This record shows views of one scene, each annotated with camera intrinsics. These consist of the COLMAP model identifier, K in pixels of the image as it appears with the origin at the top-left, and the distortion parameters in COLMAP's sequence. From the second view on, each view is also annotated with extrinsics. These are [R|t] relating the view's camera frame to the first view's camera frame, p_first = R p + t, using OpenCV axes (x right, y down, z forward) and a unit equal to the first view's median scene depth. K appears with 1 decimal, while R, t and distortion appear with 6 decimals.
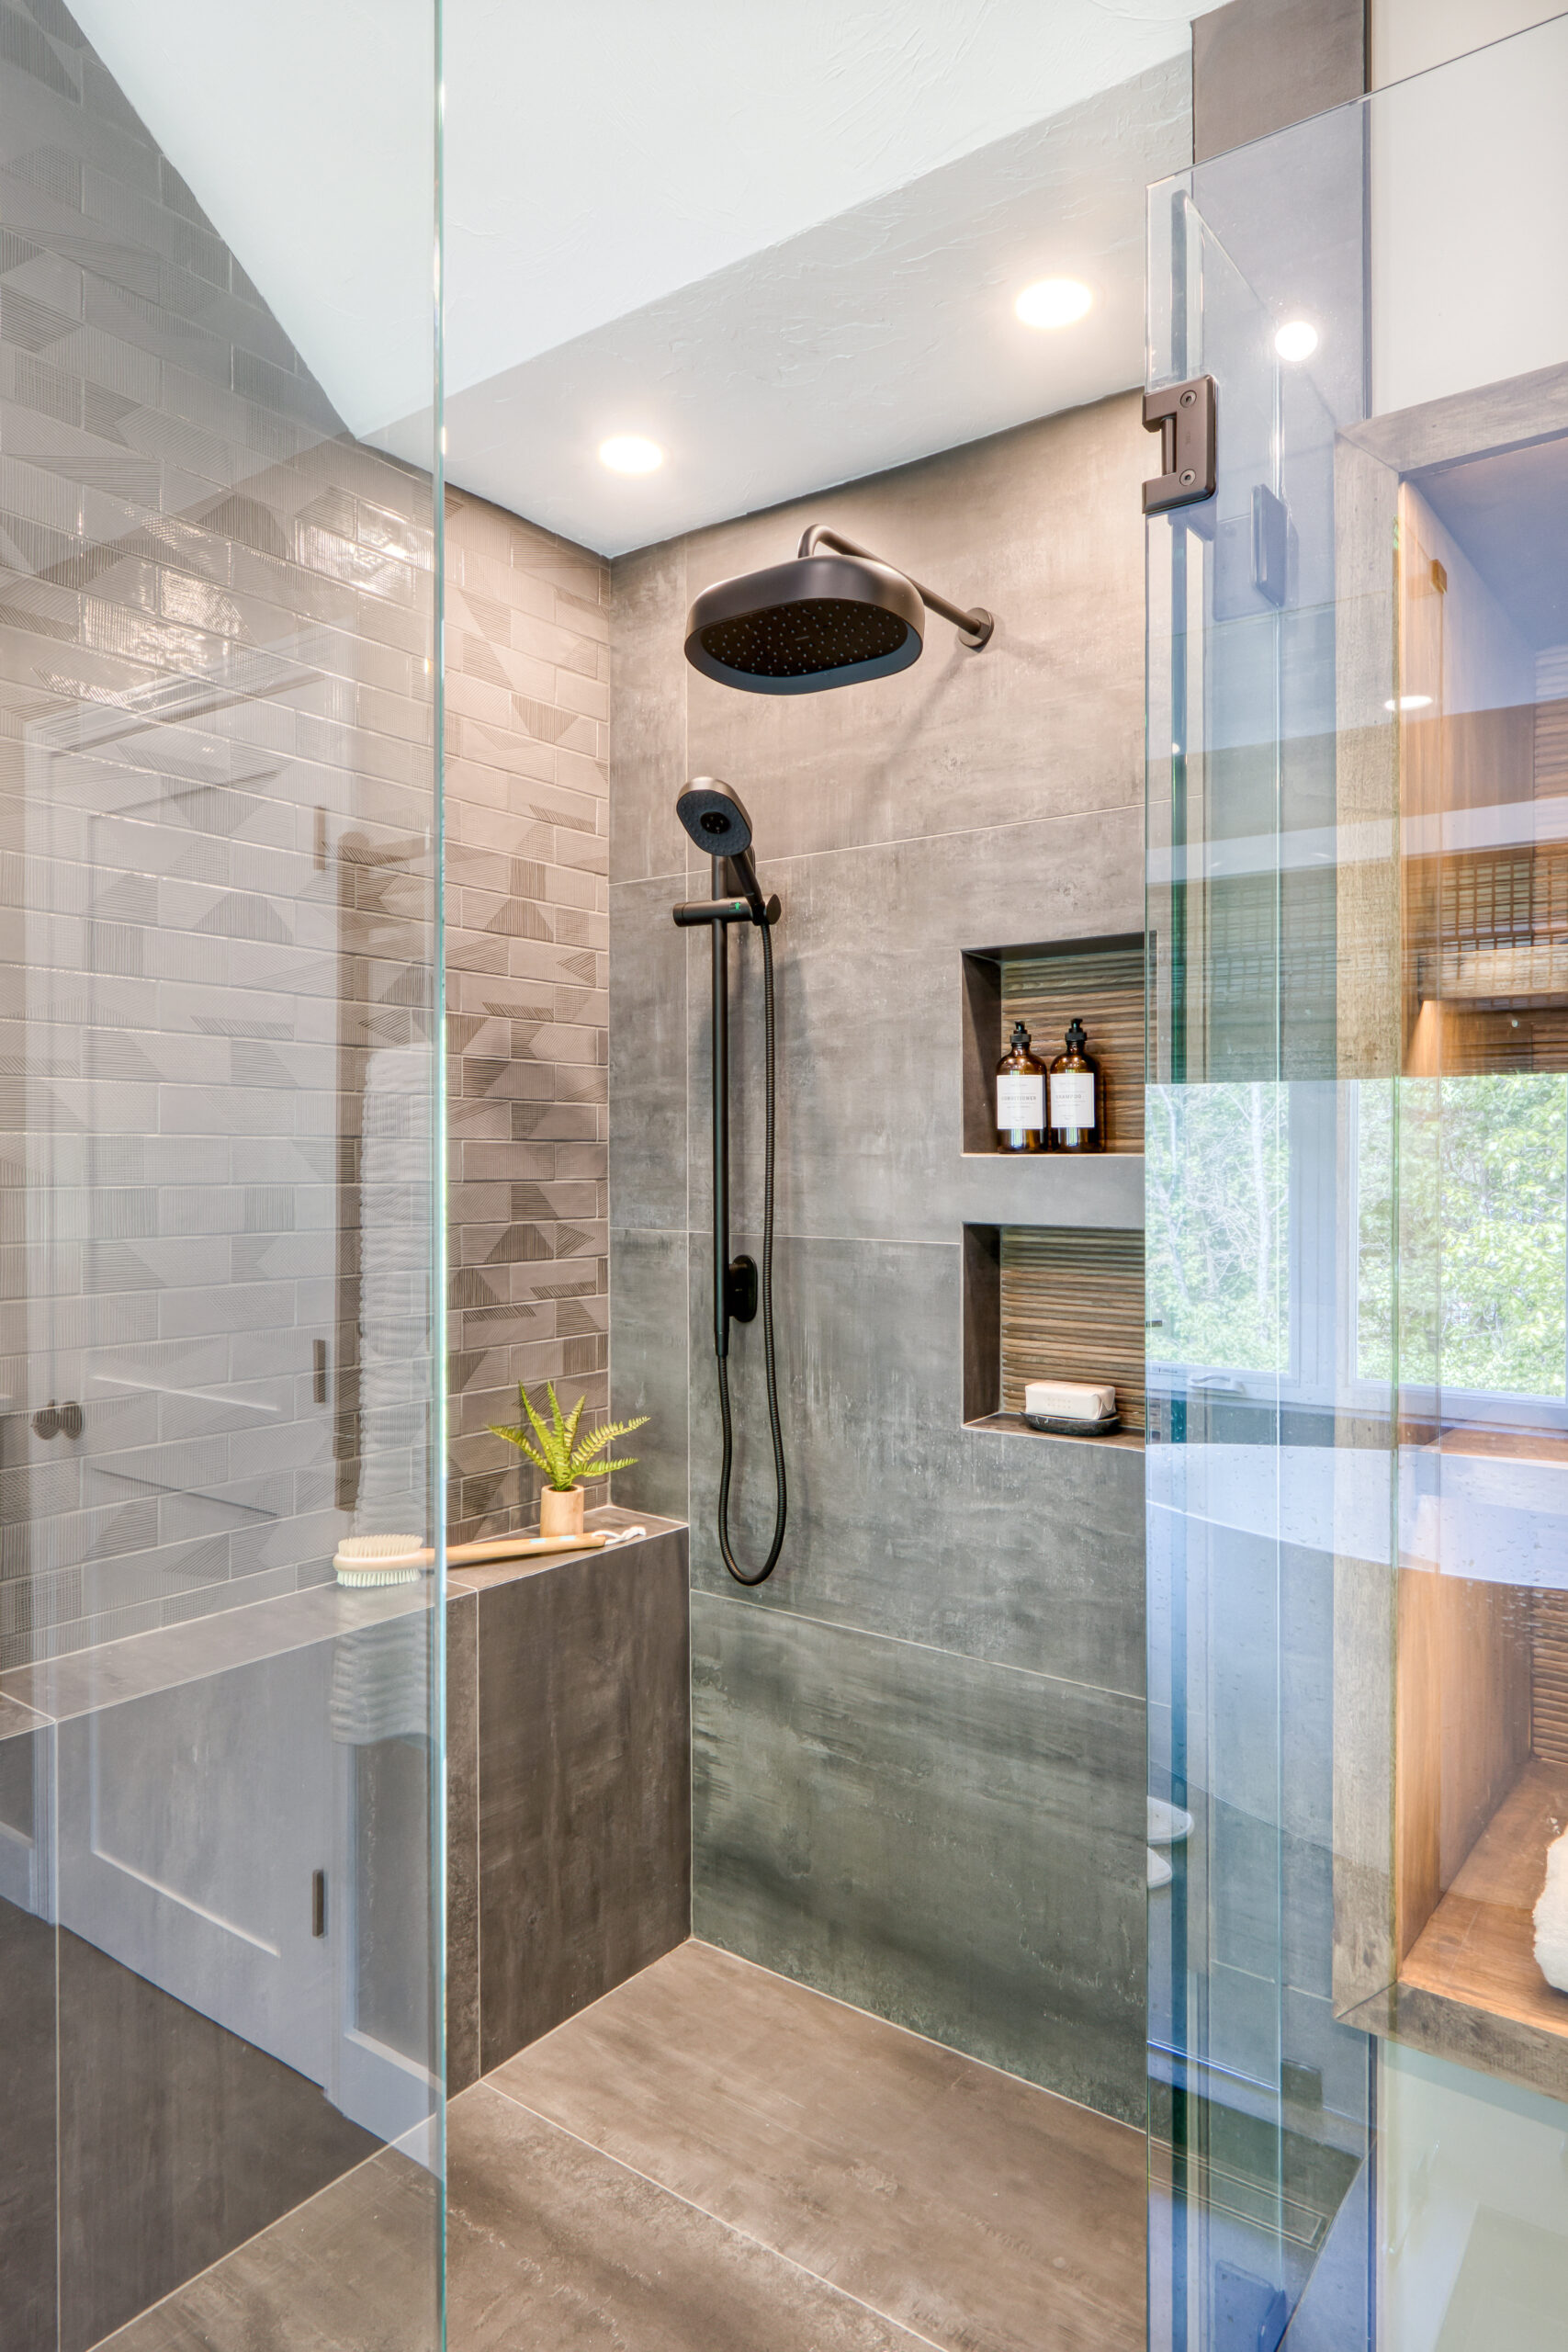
lens RADIAL K [[1431.7, 0, 881.1], [0, 1431.7, 1174.6], [0, 0, 1]] dist [-0.005828, 0.001011]
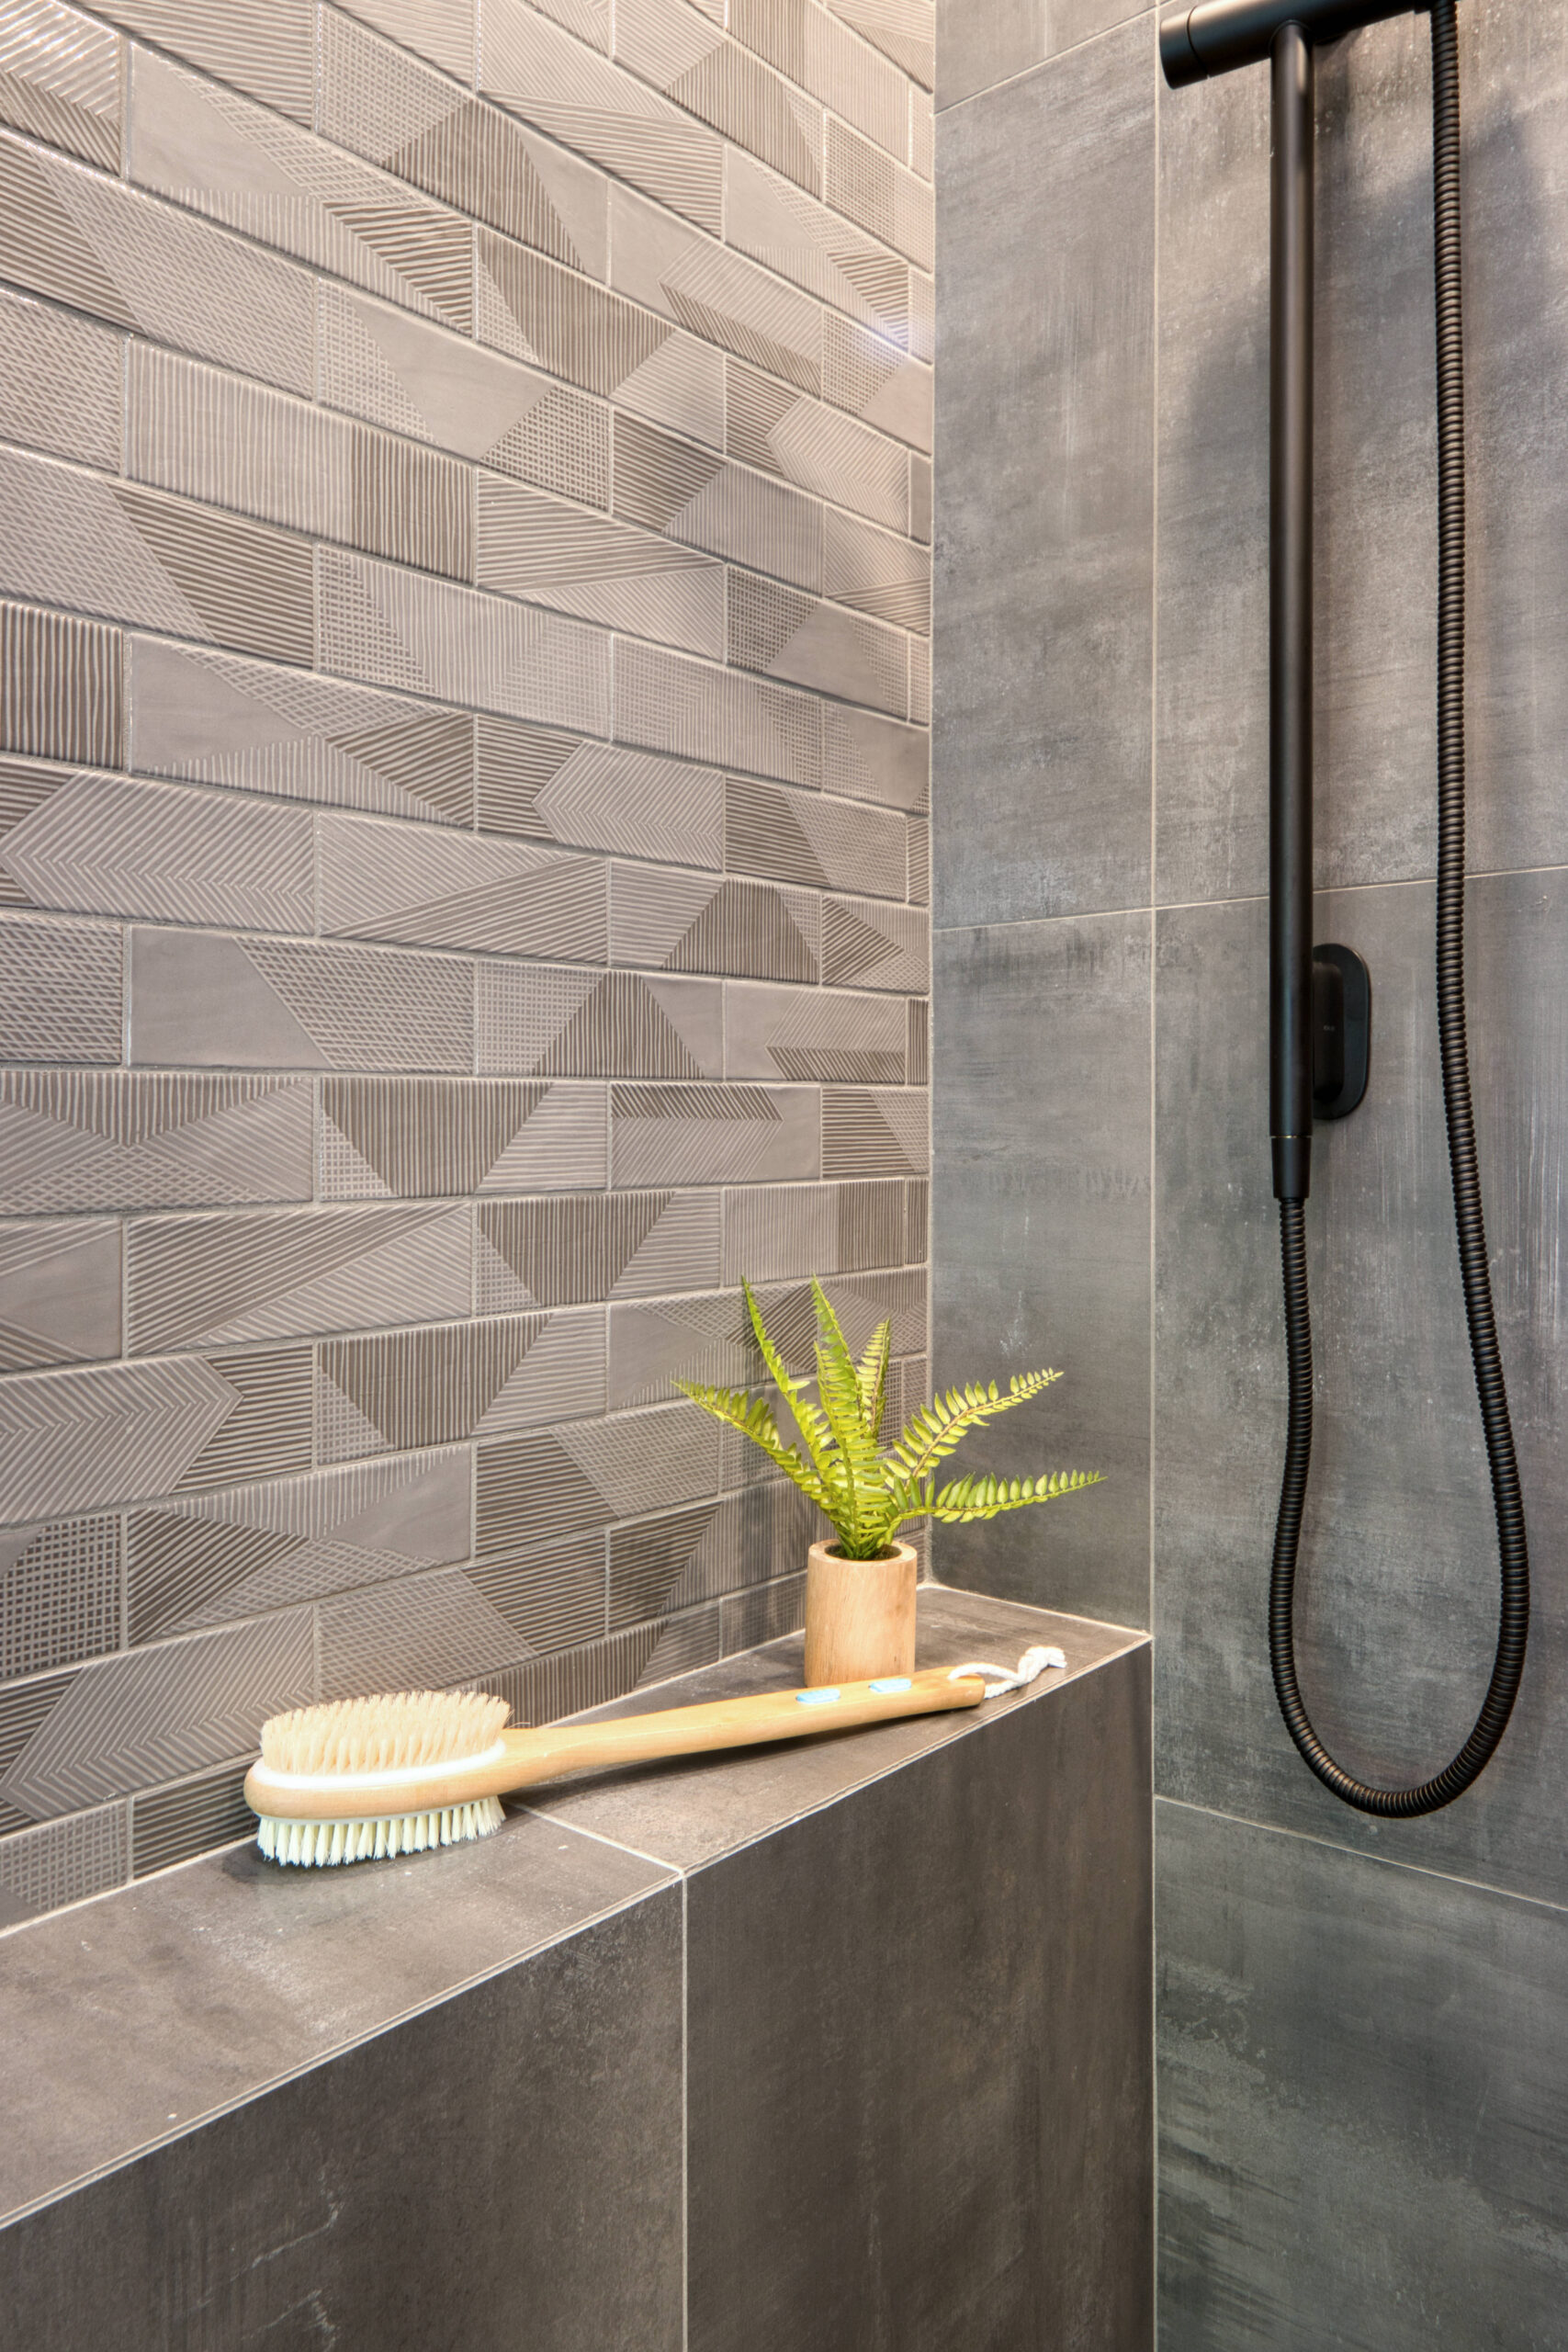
lens RADIAL K [[1543.2, 0, 854.0], [0, 1543.2, 1192.6], [0, 0, 1]] dist [0.003561, -0.003009]
pose [[0.998927, -0.000837, -0.046297, -0.199678], [0.000773, 0.999999, -0.001416, 0.120382], [0.046298, 0.001379, 0.998927, 0.562823]]
